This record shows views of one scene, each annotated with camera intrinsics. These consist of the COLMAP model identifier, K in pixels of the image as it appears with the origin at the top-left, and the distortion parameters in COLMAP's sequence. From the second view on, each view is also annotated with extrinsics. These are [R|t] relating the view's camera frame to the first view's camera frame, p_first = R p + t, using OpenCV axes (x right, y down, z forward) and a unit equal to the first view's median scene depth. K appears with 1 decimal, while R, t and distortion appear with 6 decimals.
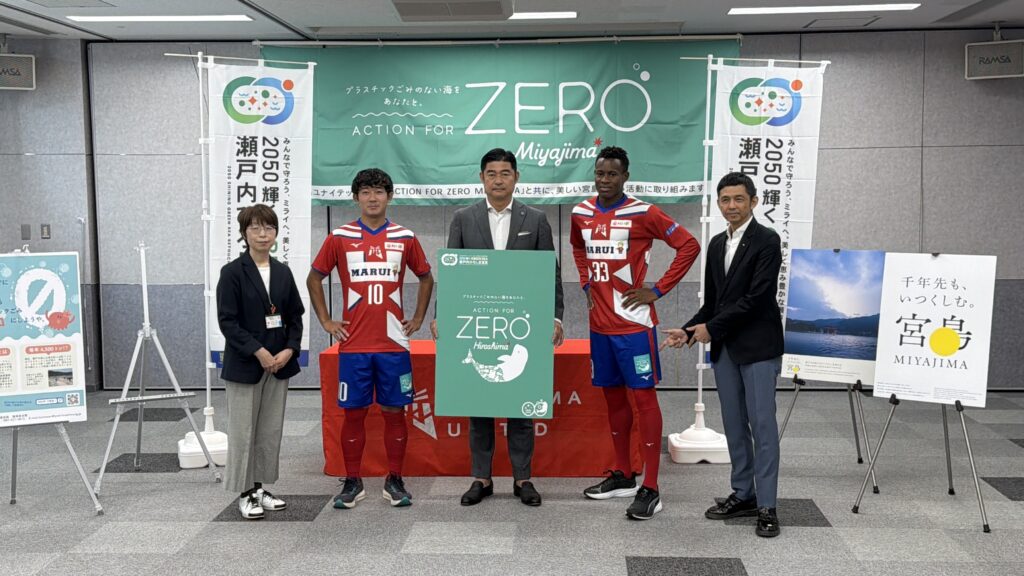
lens RADIAL K [[1139.5, 0, 508.9], [0, 1139.5, 296.3], [0, 0, 1]] dist [-0.112627, 0.000000]
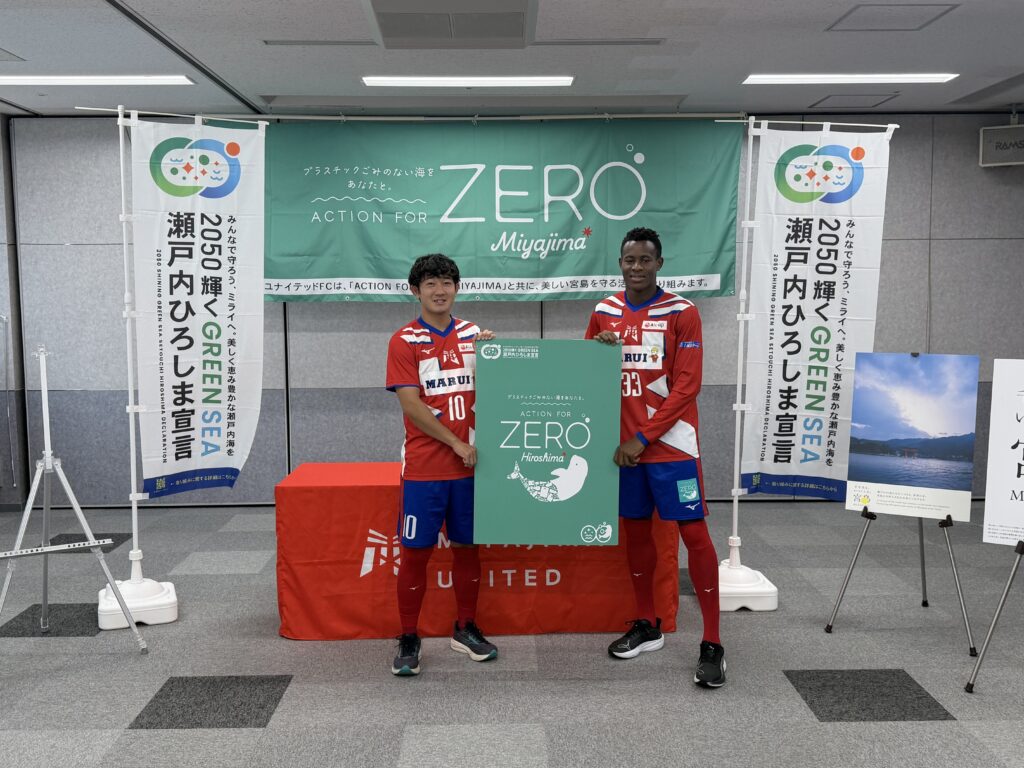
lens RADIAL K [[1034.9, 0, 514.4], [0, 1034.9, 400.8], [0, 0, 1]] dist [-0.070114, 0.000000]
pose [[0.998200, -0.004587, 0.059790, -0.039947], [0.003929, 0.999931, 0.011112, -0.015445], [-0.059837, -0.010857, 0.998149, 0.257511]]
